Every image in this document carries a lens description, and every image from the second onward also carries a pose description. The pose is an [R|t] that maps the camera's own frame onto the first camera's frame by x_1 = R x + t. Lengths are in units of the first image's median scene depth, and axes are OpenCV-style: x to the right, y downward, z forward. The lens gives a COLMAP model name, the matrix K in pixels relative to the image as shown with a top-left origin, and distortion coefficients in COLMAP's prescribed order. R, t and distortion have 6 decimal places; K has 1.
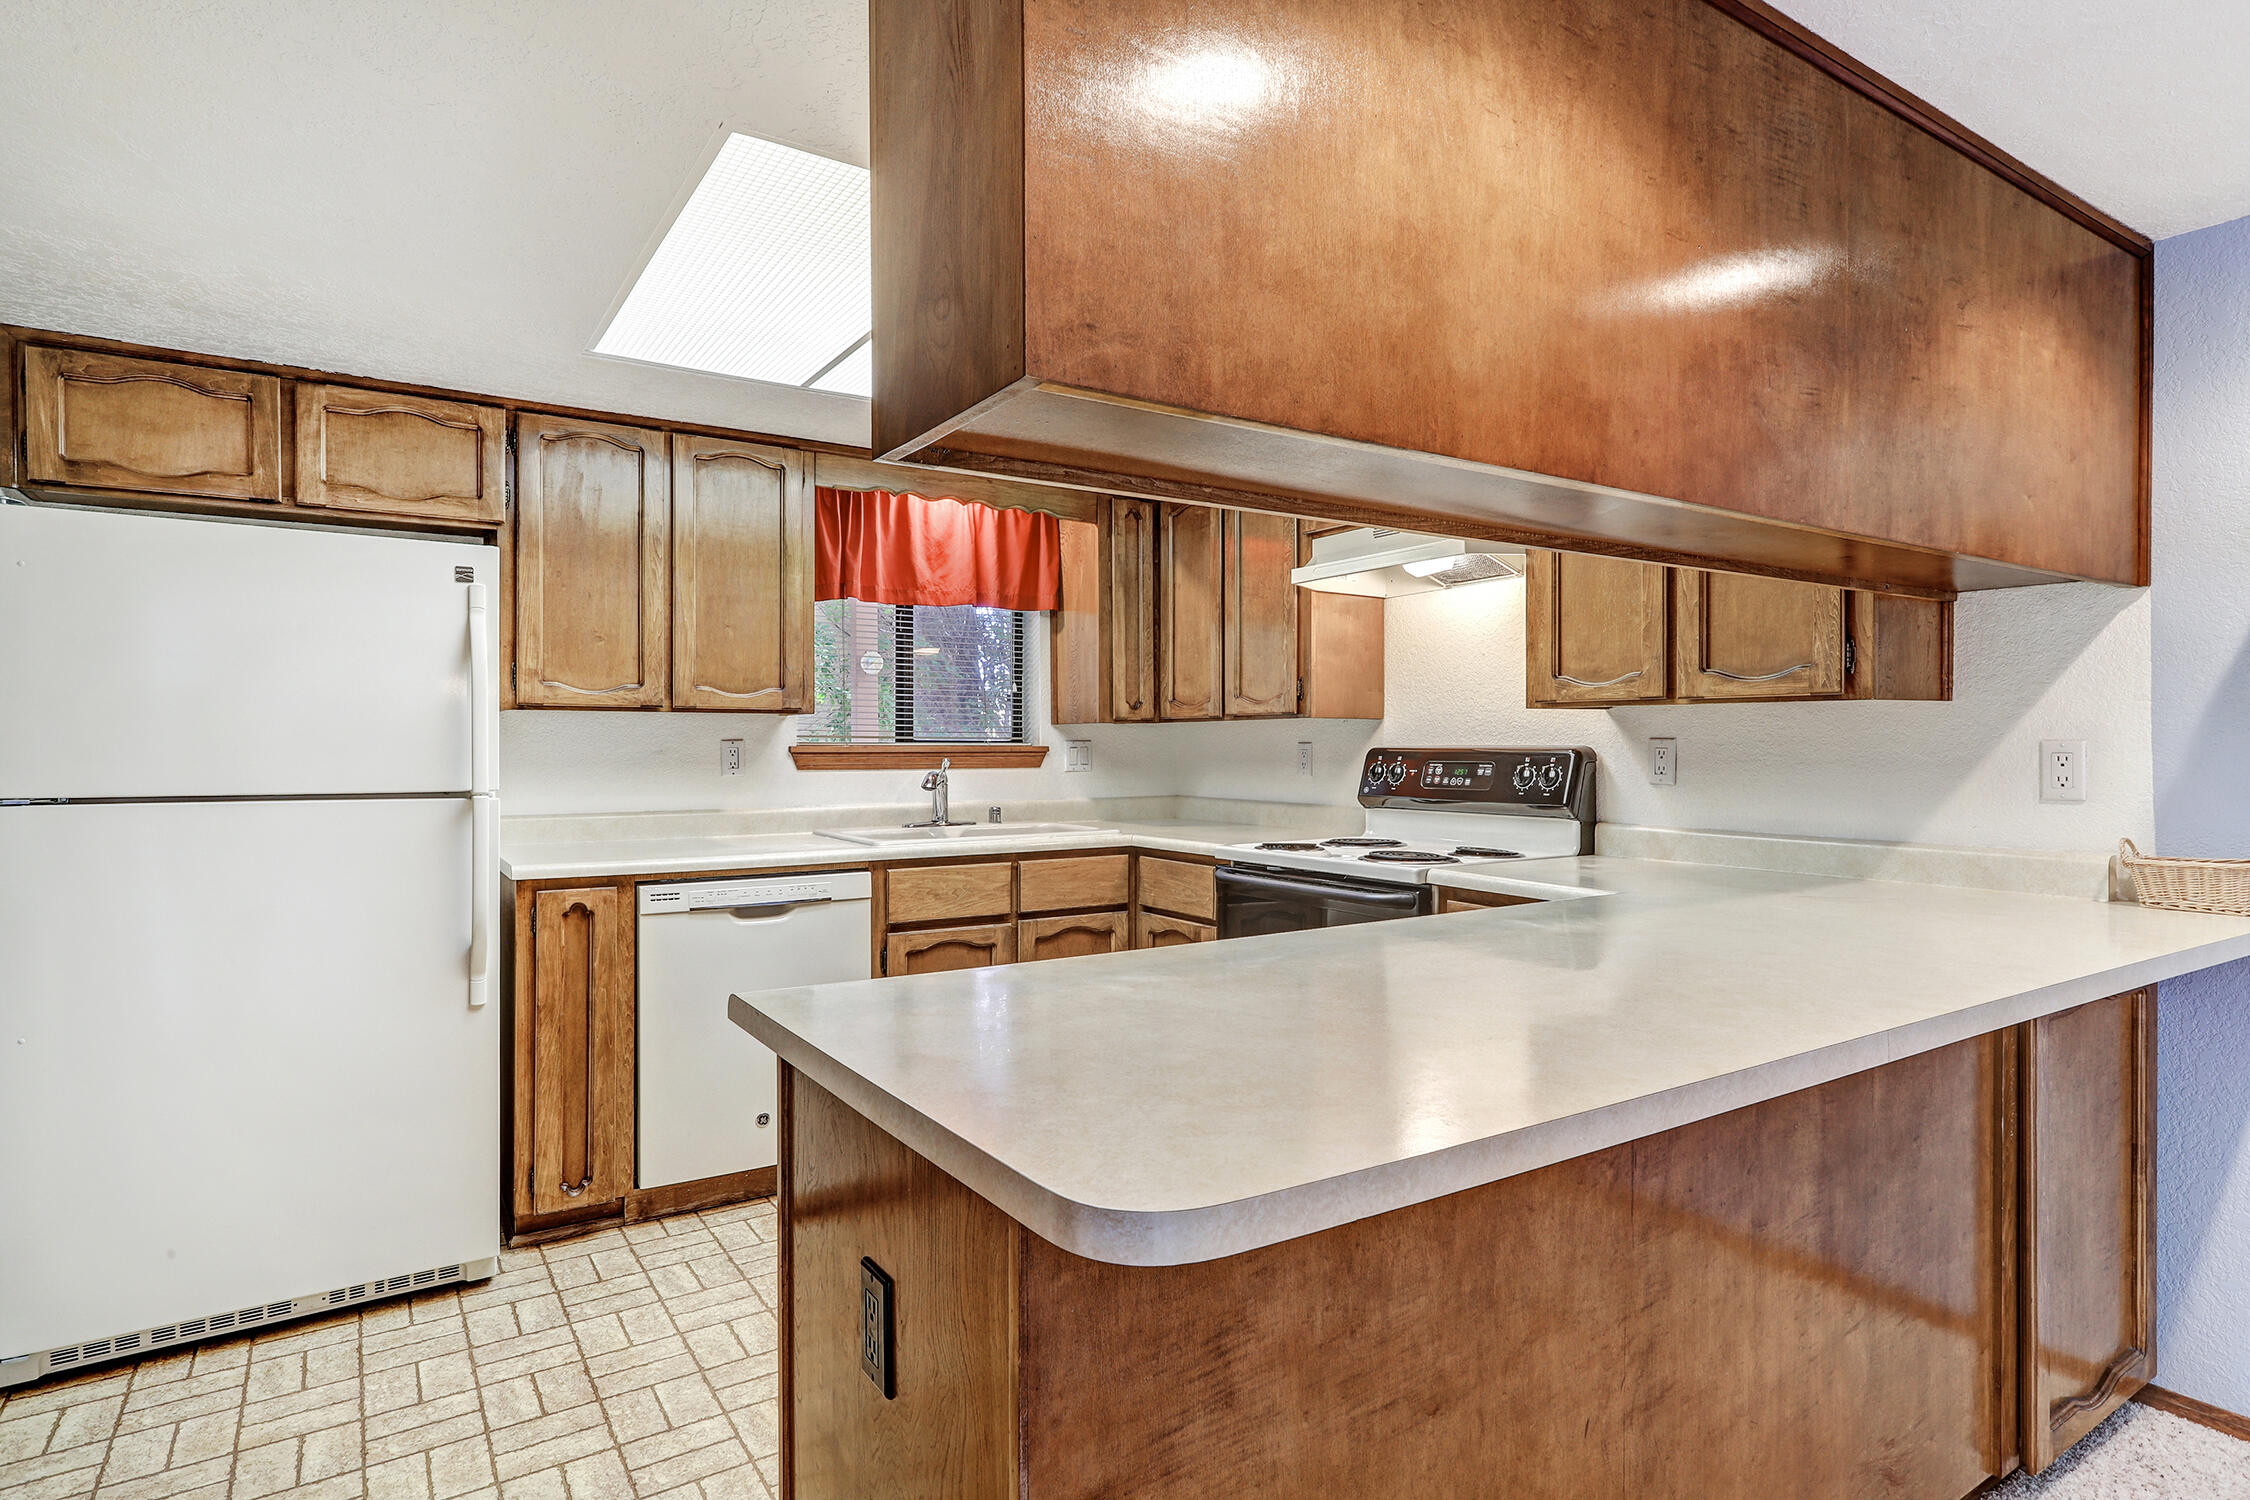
lens RADIAL K [[1194.3, 0, 1120.6], [0, 1194.3, 756.0], [0, 0, 1]] dist [-0.014716, -0.000250]
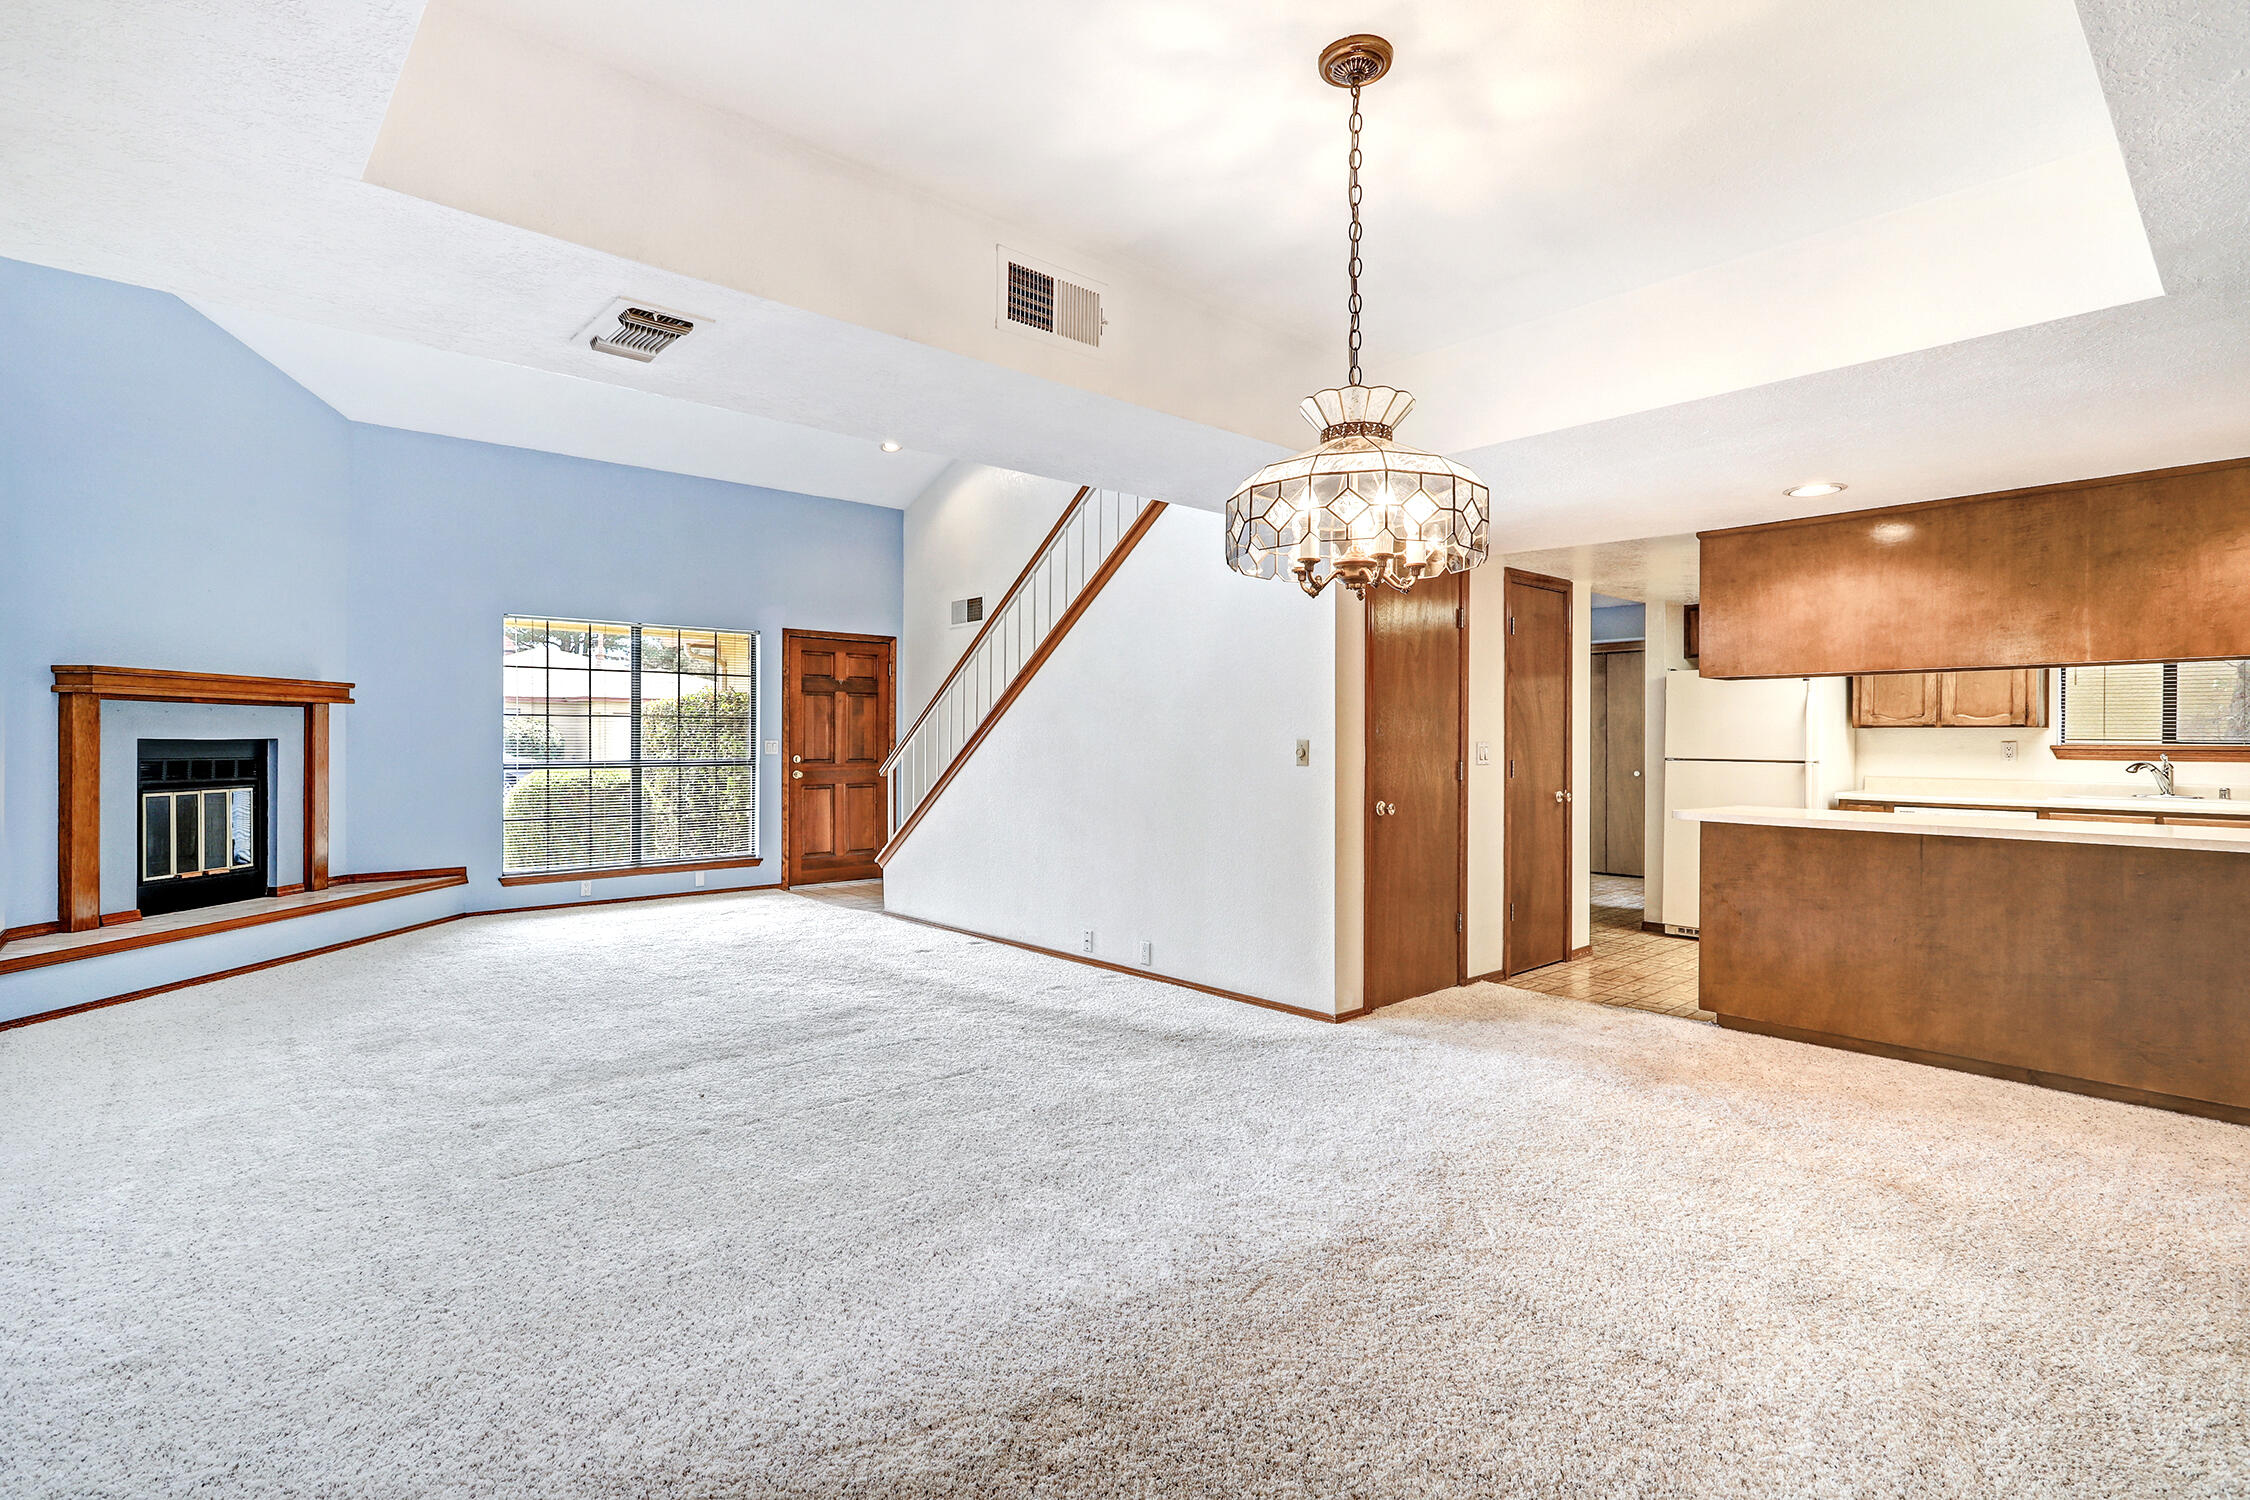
lens RADIAL K [[1070.8, 0, 1130.4], [0, 1070.8, 740.4], [0, 0, 1]] dist [-0.003634, 0.007079]
pose [[0.164613, 0.000938, -0.986358, 1.228742], [-0.013945, 0.999902, -0.001377, 0.006748], [0.986260, 0.013982, 0.164610, -0.683171]]
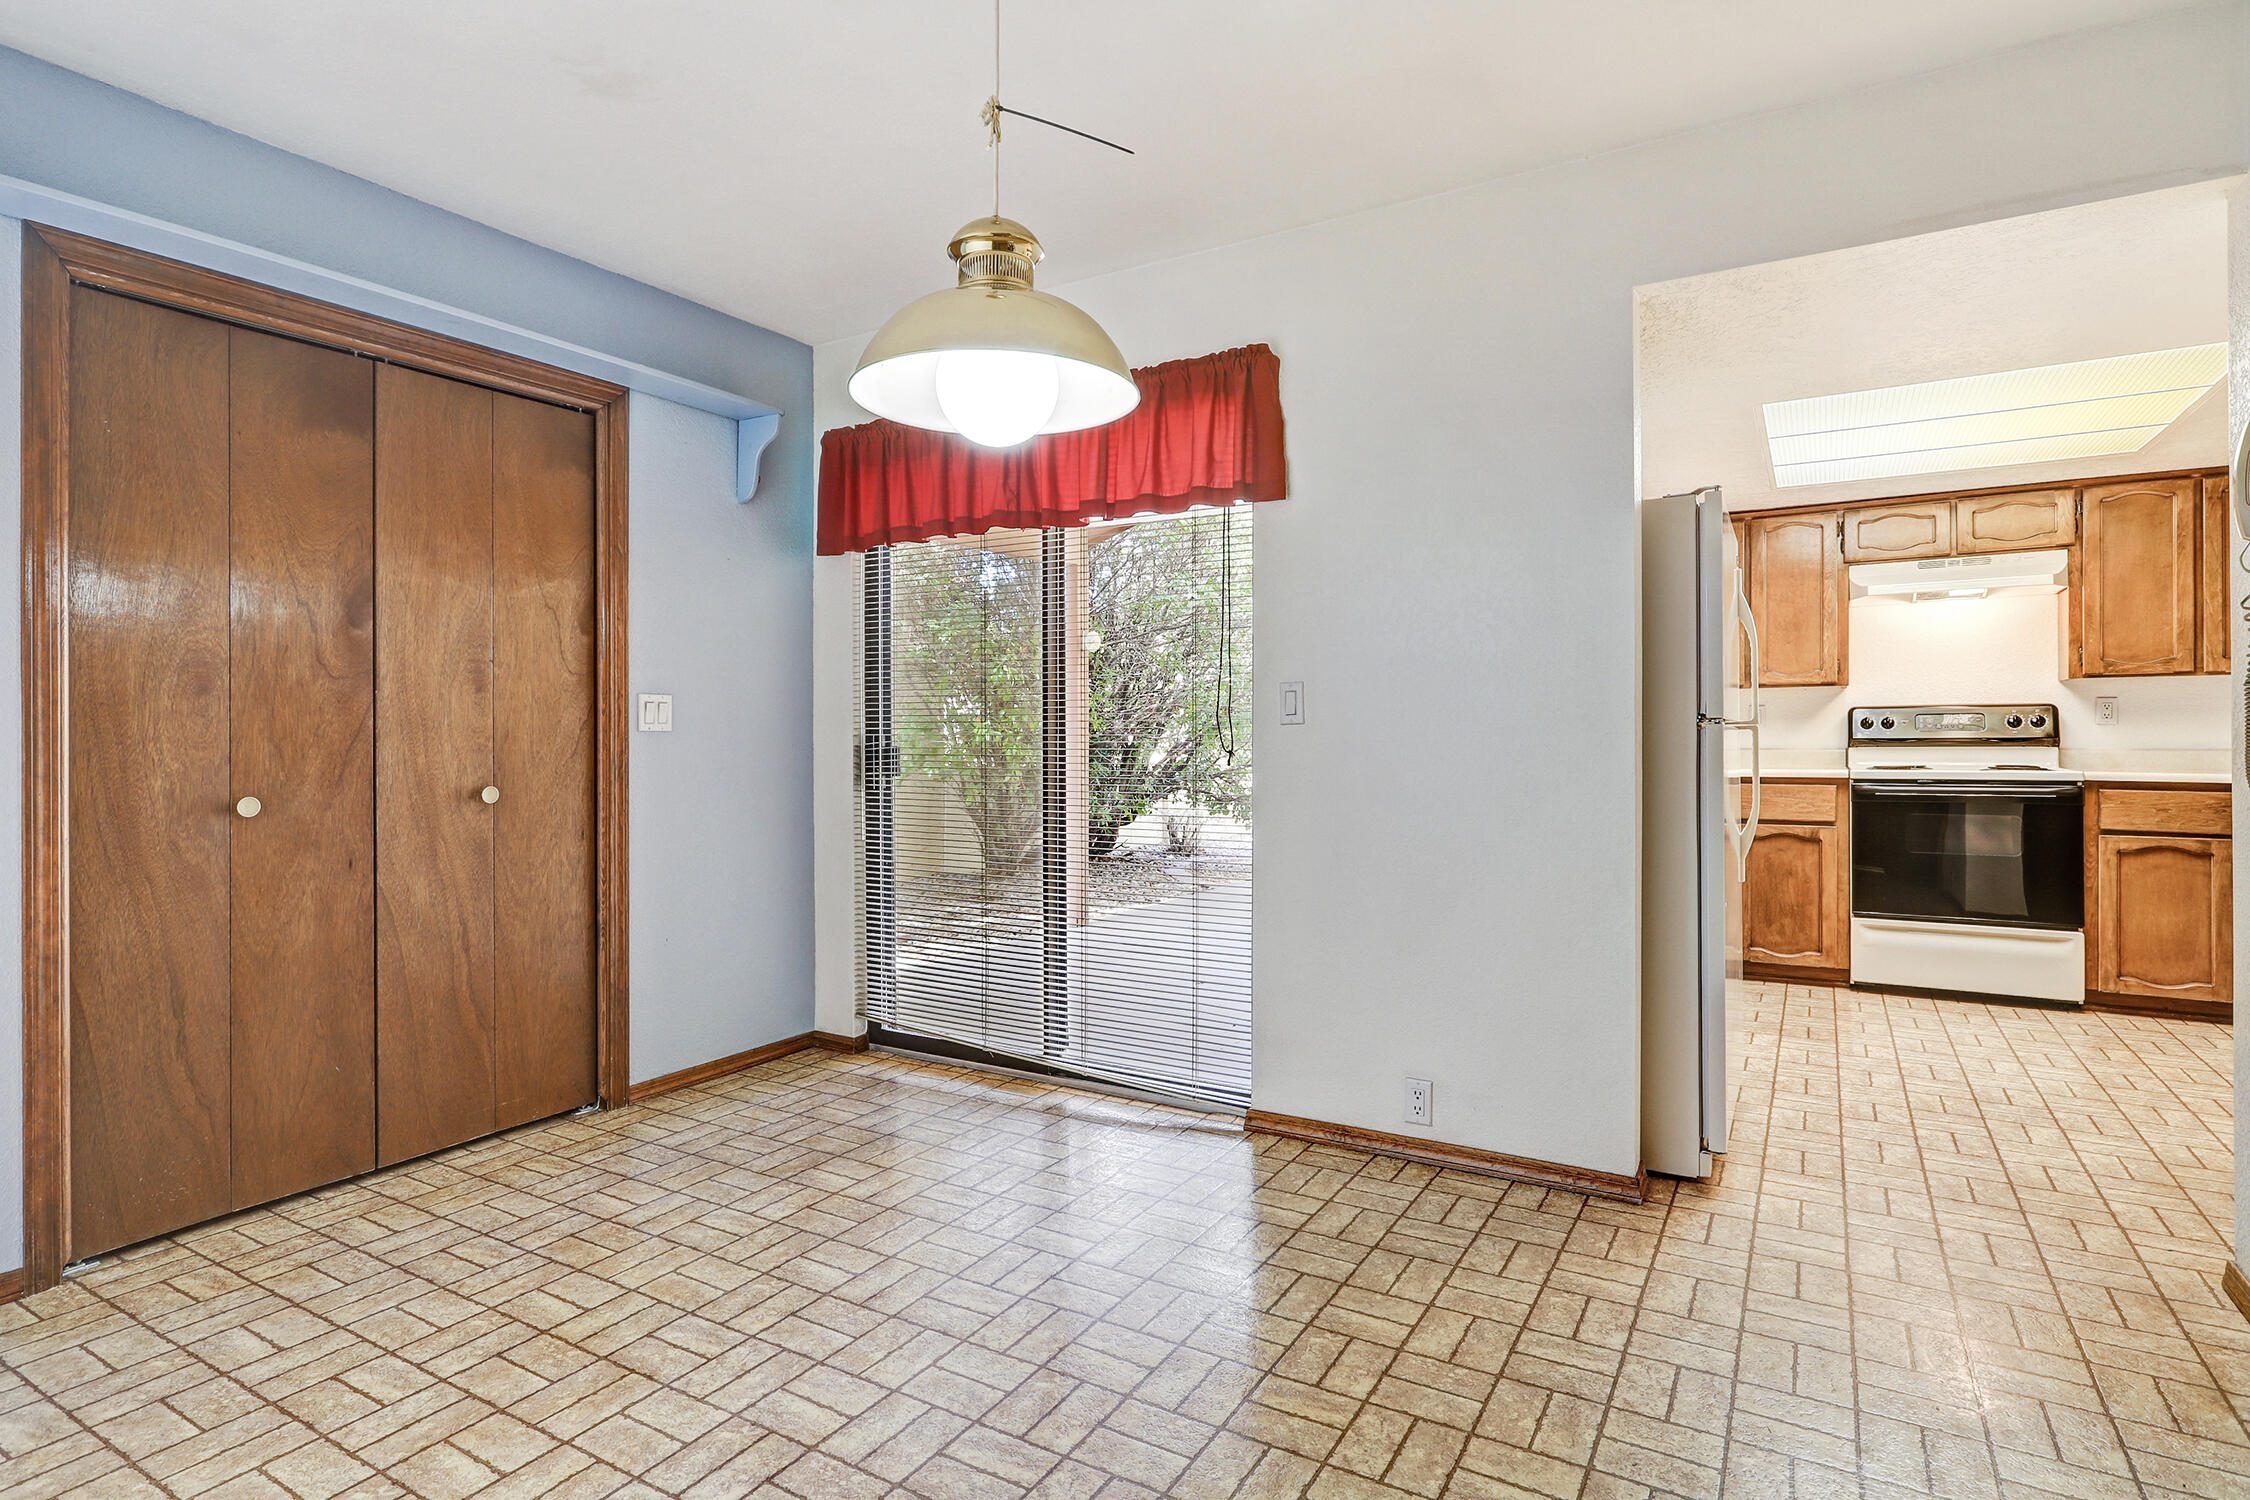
lens RADIAL K [[1171.9, 0, 1119.5], [0, 1171.9, 742.4], [0, 0, 1]] dist [-0.000355, 0.001266]
pose [[0.898482, -0.003850, 0.438994, -1.433184], [0.007753, 0.999945, -0.007098, 0.046441], [-0.438942, 0.009780, 0.898462, 0.098186]]
